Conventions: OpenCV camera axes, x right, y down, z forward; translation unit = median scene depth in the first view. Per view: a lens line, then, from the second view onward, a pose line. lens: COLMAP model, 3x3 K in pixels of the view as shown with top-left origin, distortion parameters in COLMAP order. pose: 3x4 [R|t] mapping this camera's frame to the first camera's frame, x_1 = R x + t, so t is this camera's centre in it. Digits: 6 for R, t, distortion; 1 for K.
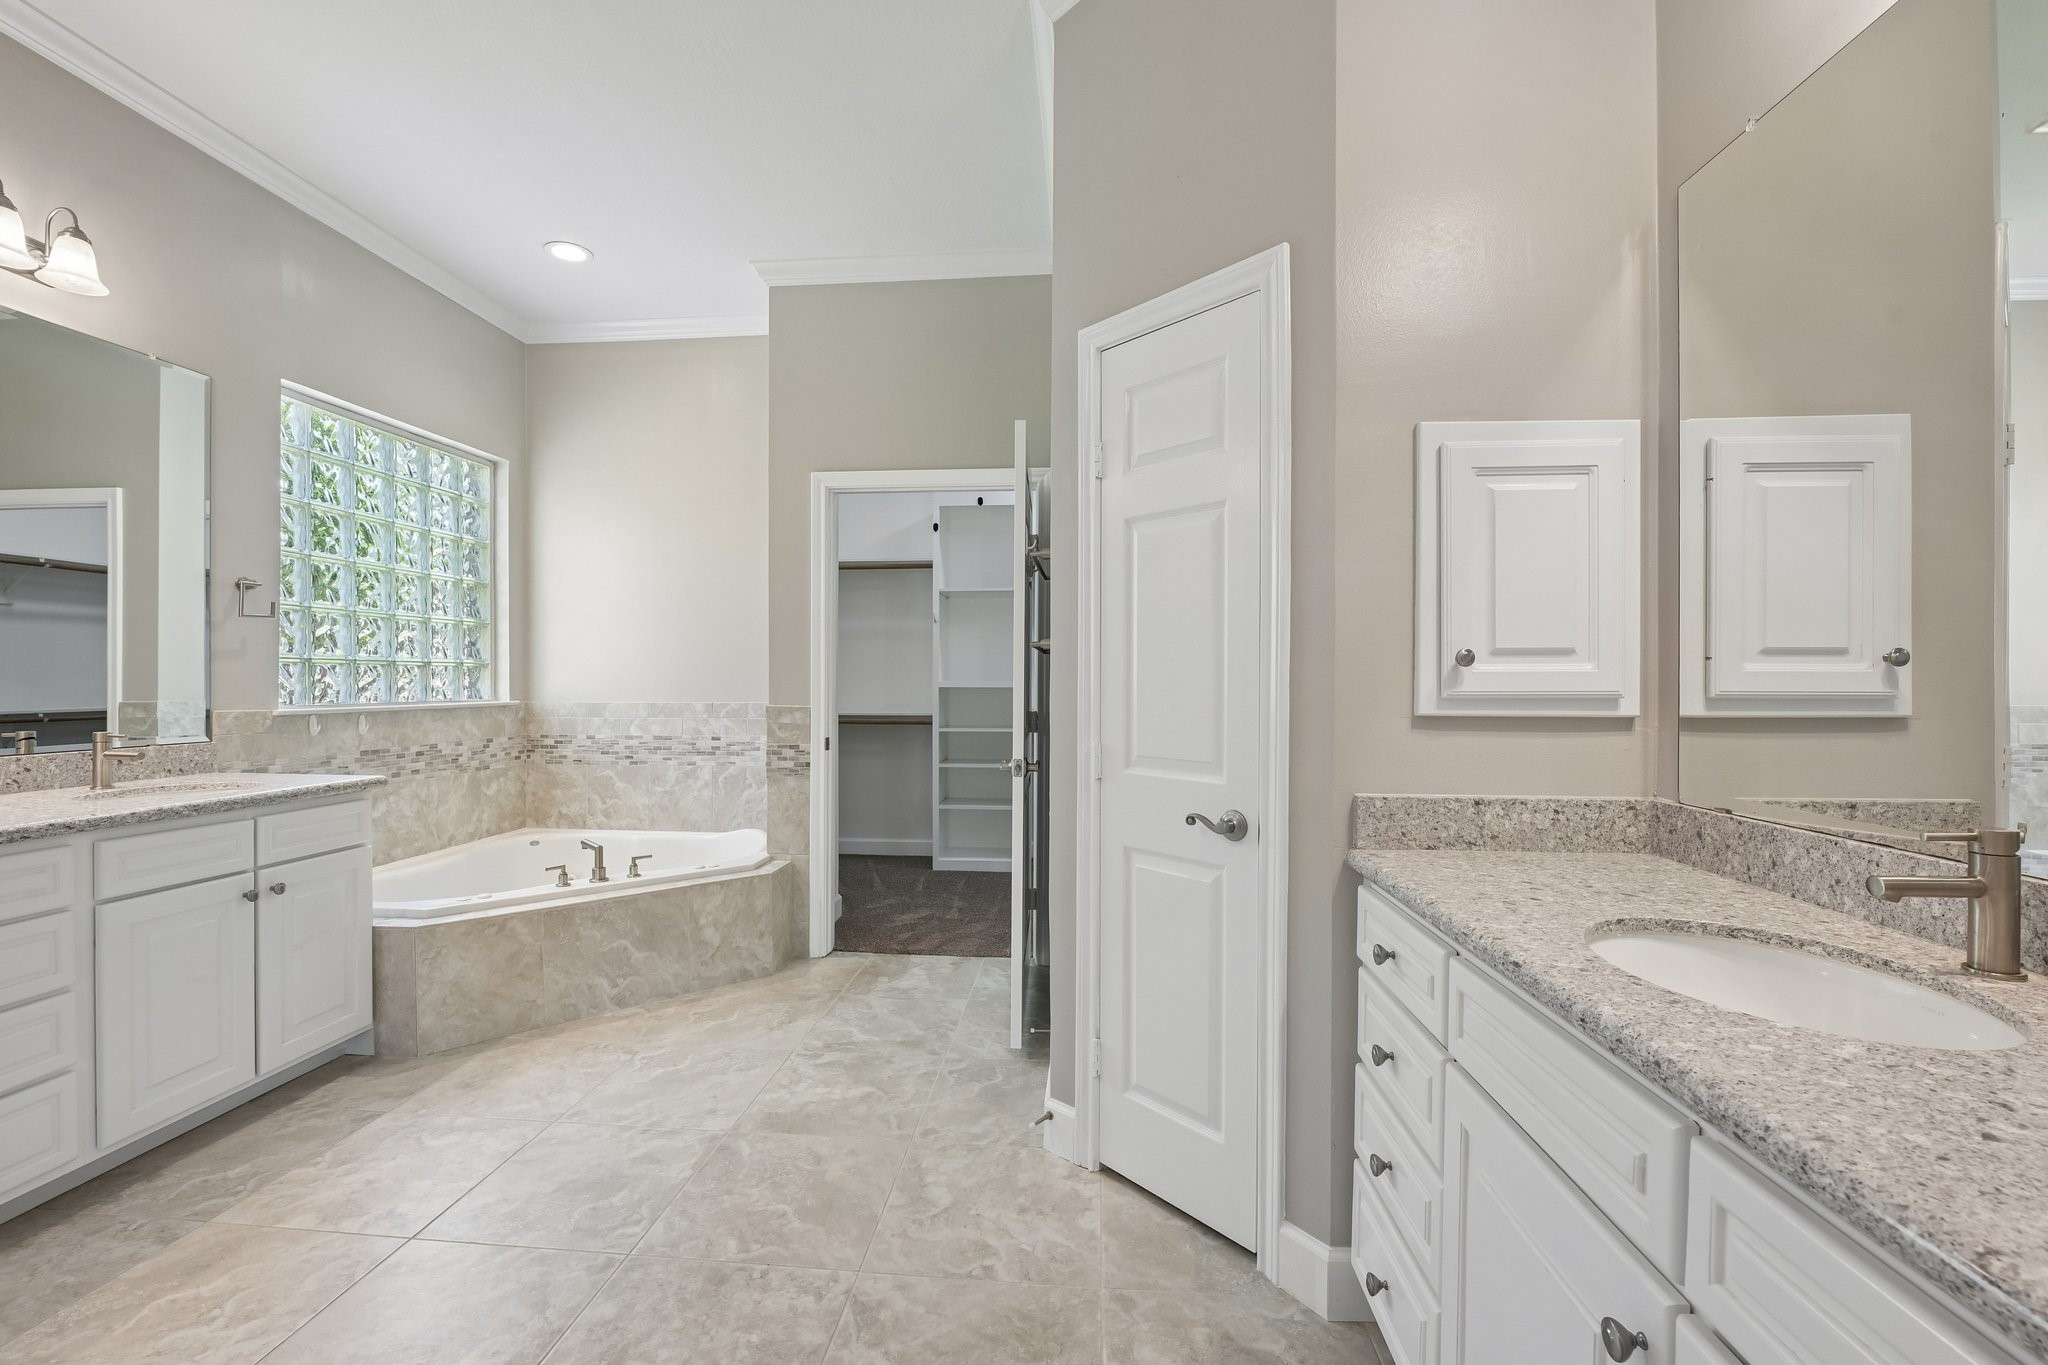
lens RADIAL K [[831.0, 0, 1022.2], [0, 831.0, 684.3], [0, 0, 1]] dist [-0.015401, -0.000038]
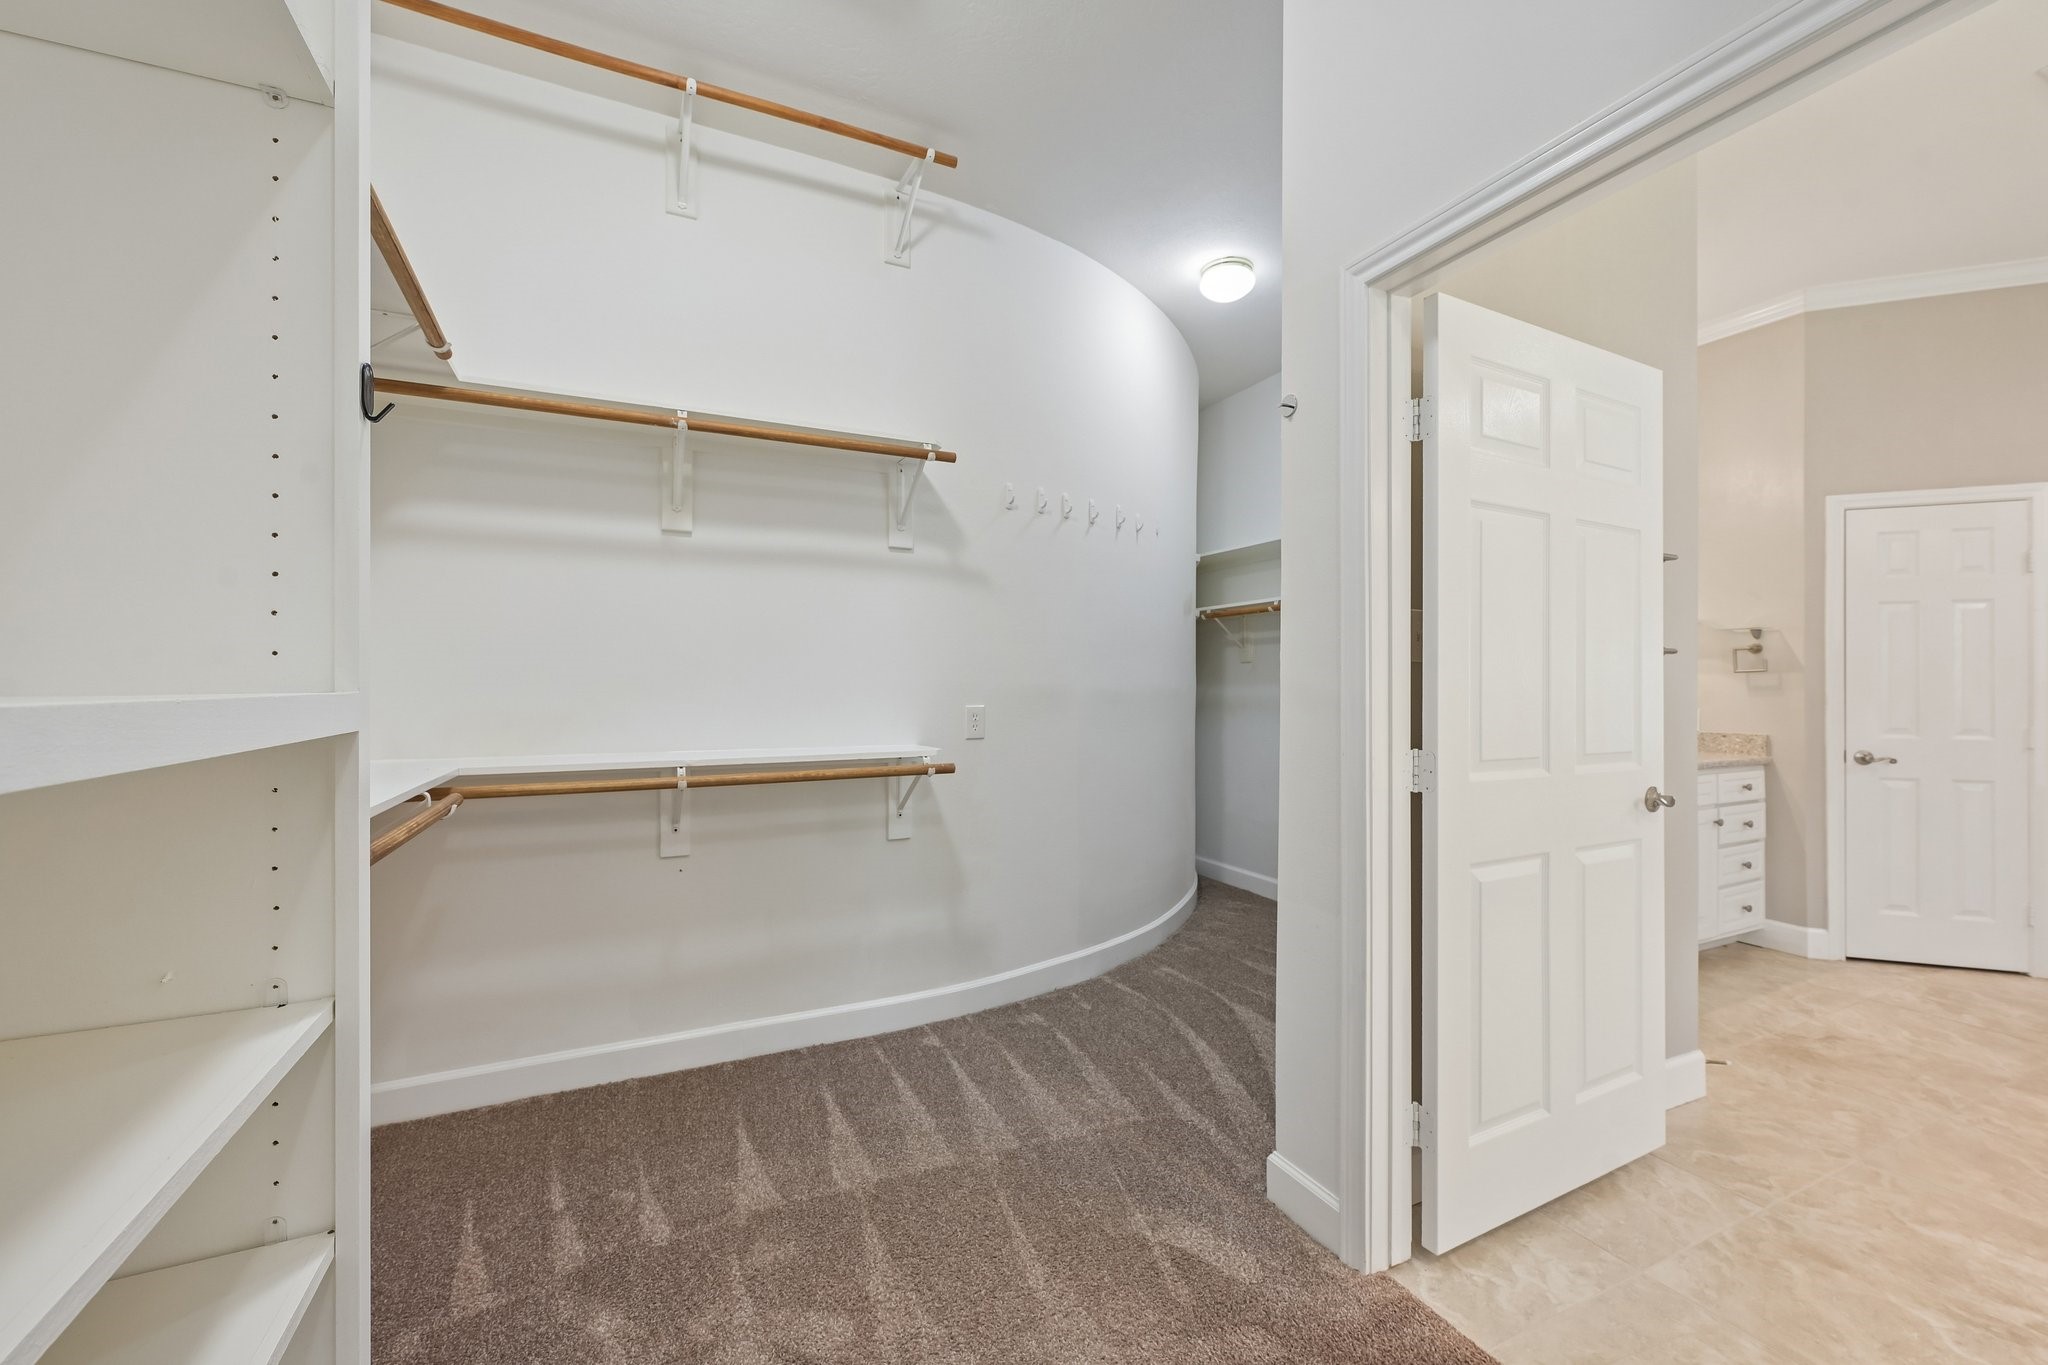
lens RADIAL K [[831.0, 0, 1026.7], [0, 831.0, 686.9], [0, 0, 1]] dist [-0.015401, -0.000038]
pose [[-0.502679, 0.001232, 0.864472, -0.406109], [0.002048, 0.999998, -0.000234, 0.011539], [-0.864471, 0.001653, -0.502680, 2.040217]]
